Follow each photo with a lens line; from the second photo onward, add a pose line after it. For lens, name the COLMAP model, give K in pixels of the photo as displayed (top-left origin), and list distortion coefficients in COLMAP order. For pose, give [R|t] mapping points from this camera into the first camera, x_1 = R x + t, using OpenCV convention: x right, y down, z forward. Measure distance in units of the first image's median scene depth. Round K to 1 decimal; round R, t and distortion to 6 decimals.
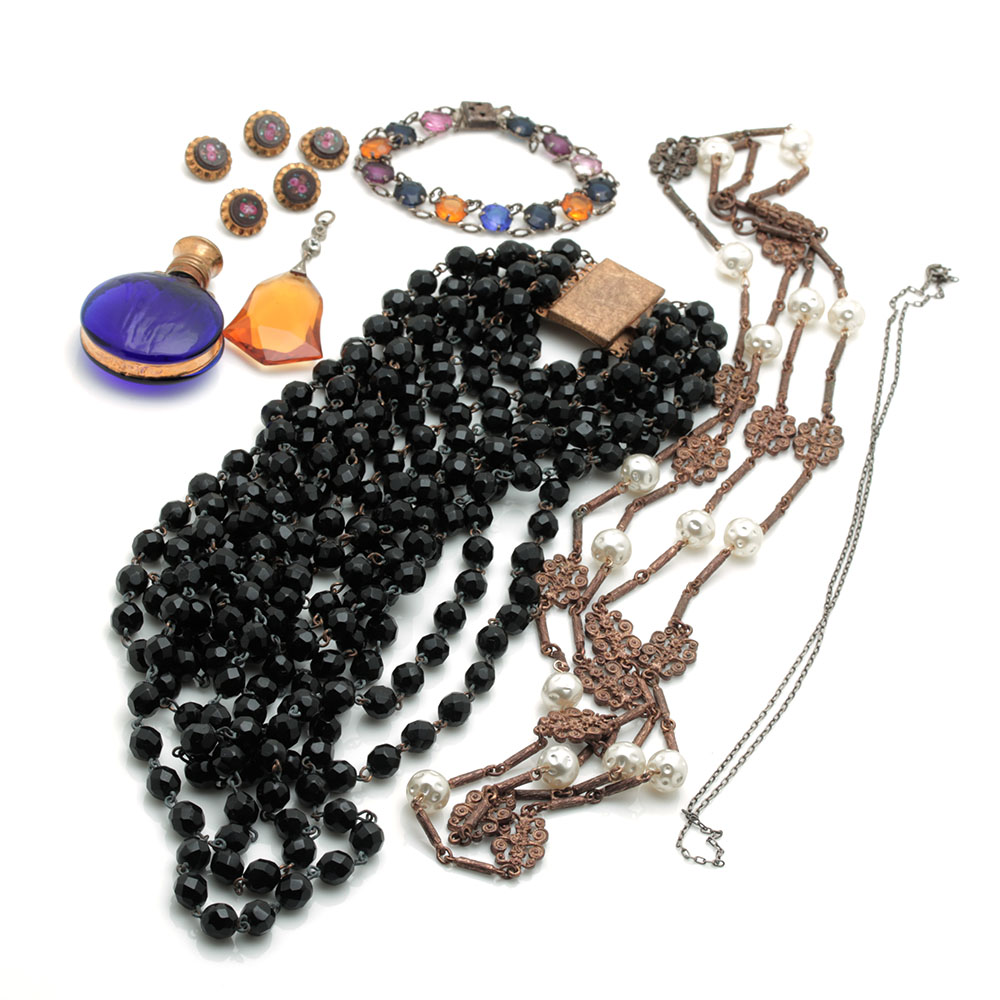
lens RADIAL K [[4845.9, 0, 500.0], [0, 4845.9, 500.0], [0, 0, 1]] dist [0.044522, -6.080251]
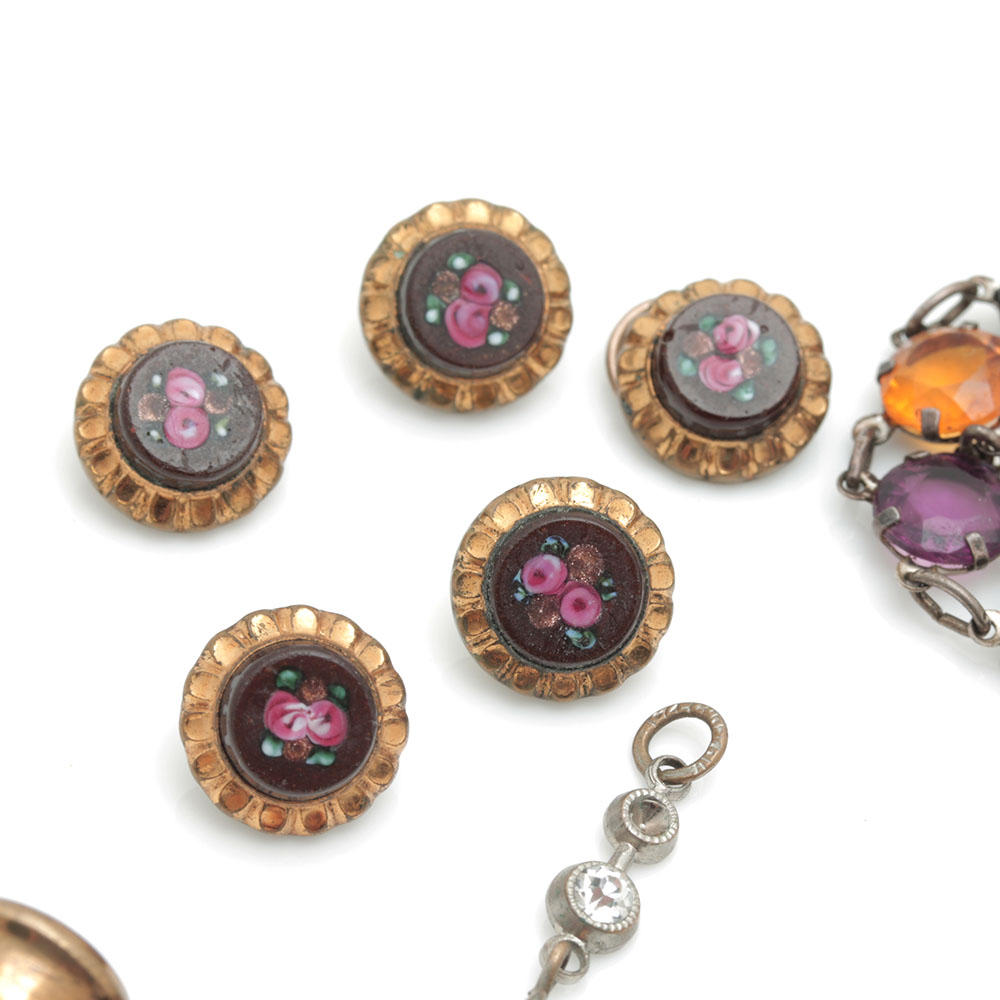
lens RADIAL K [[4845.9, 0, 500.0], [0, 4845.9, 500.0], [0, 0, 1]] dist [0.044522, -6.080251]
pose [[0.982861, 0.059230, -0.174573, -0.006597], [-0.037761, 0.991585, 0.123831, -0.094682], [0.180438, -0.115117, 0.976827, 0.778864]]
